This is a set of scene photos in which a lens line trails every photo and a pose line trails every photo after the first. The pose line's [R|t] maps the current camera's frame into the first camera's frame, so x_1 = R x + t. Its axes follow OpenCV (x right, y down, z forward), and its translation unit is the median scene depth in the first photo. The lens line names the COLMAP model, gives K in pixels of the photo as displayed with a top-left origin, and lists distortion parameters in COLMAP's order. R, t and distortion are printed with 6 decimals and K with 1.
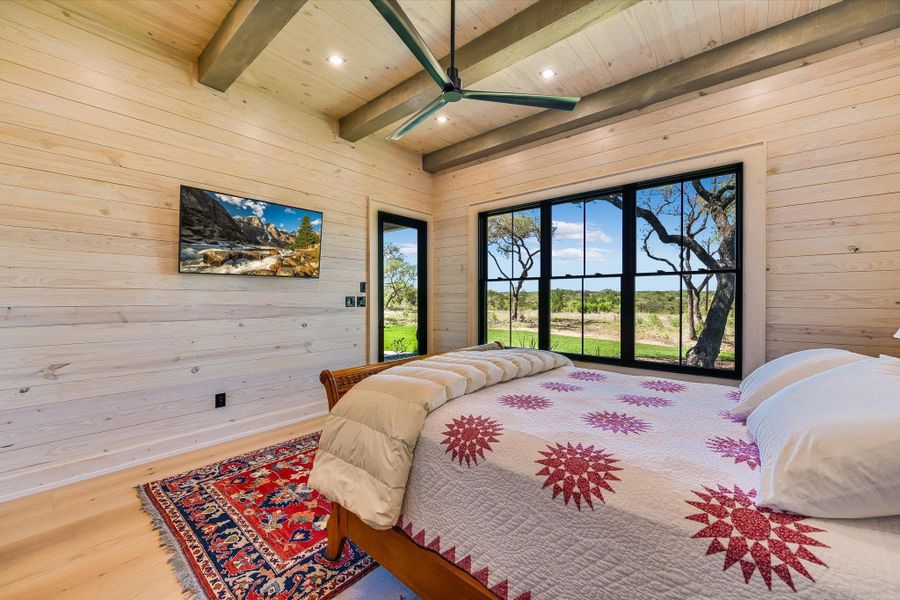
lens RADIAL K [[342.0, 0, 450.0], [0, 342.0, 300.0], [0, 0, 1]] dist [-0.012344, -0.000041]
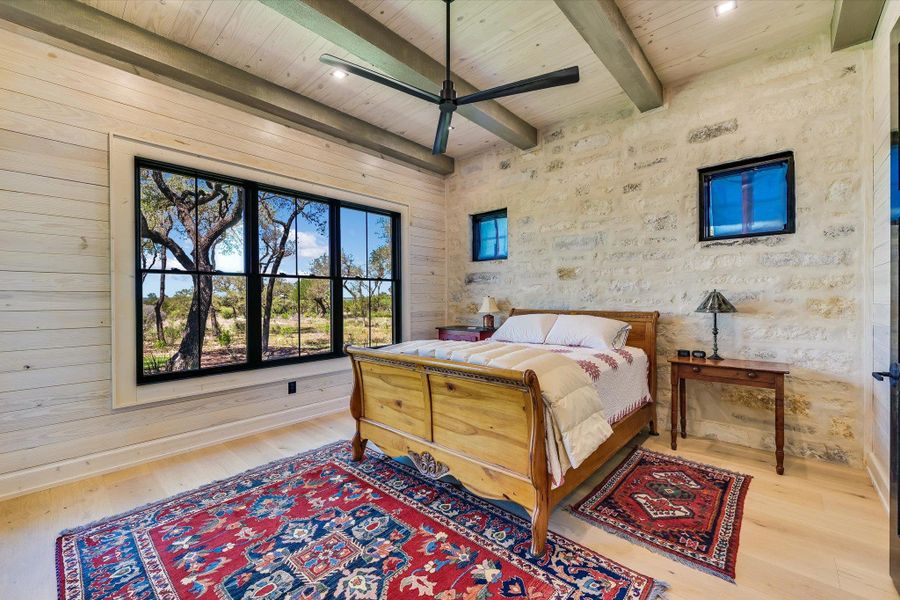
lens RADIAL K [[353.4, 0, 449.5], [0, 353.4, 299.3], [0, 0, 1]] dist [-0.001783, 0.000090]
pose [[0.057909, -0.004020, 0.998314, -0.855974], [0.012019, 0.999922, 0.003330, -0.002810], [-0.998250, 0.011806, 0.057953, 0.725453]]
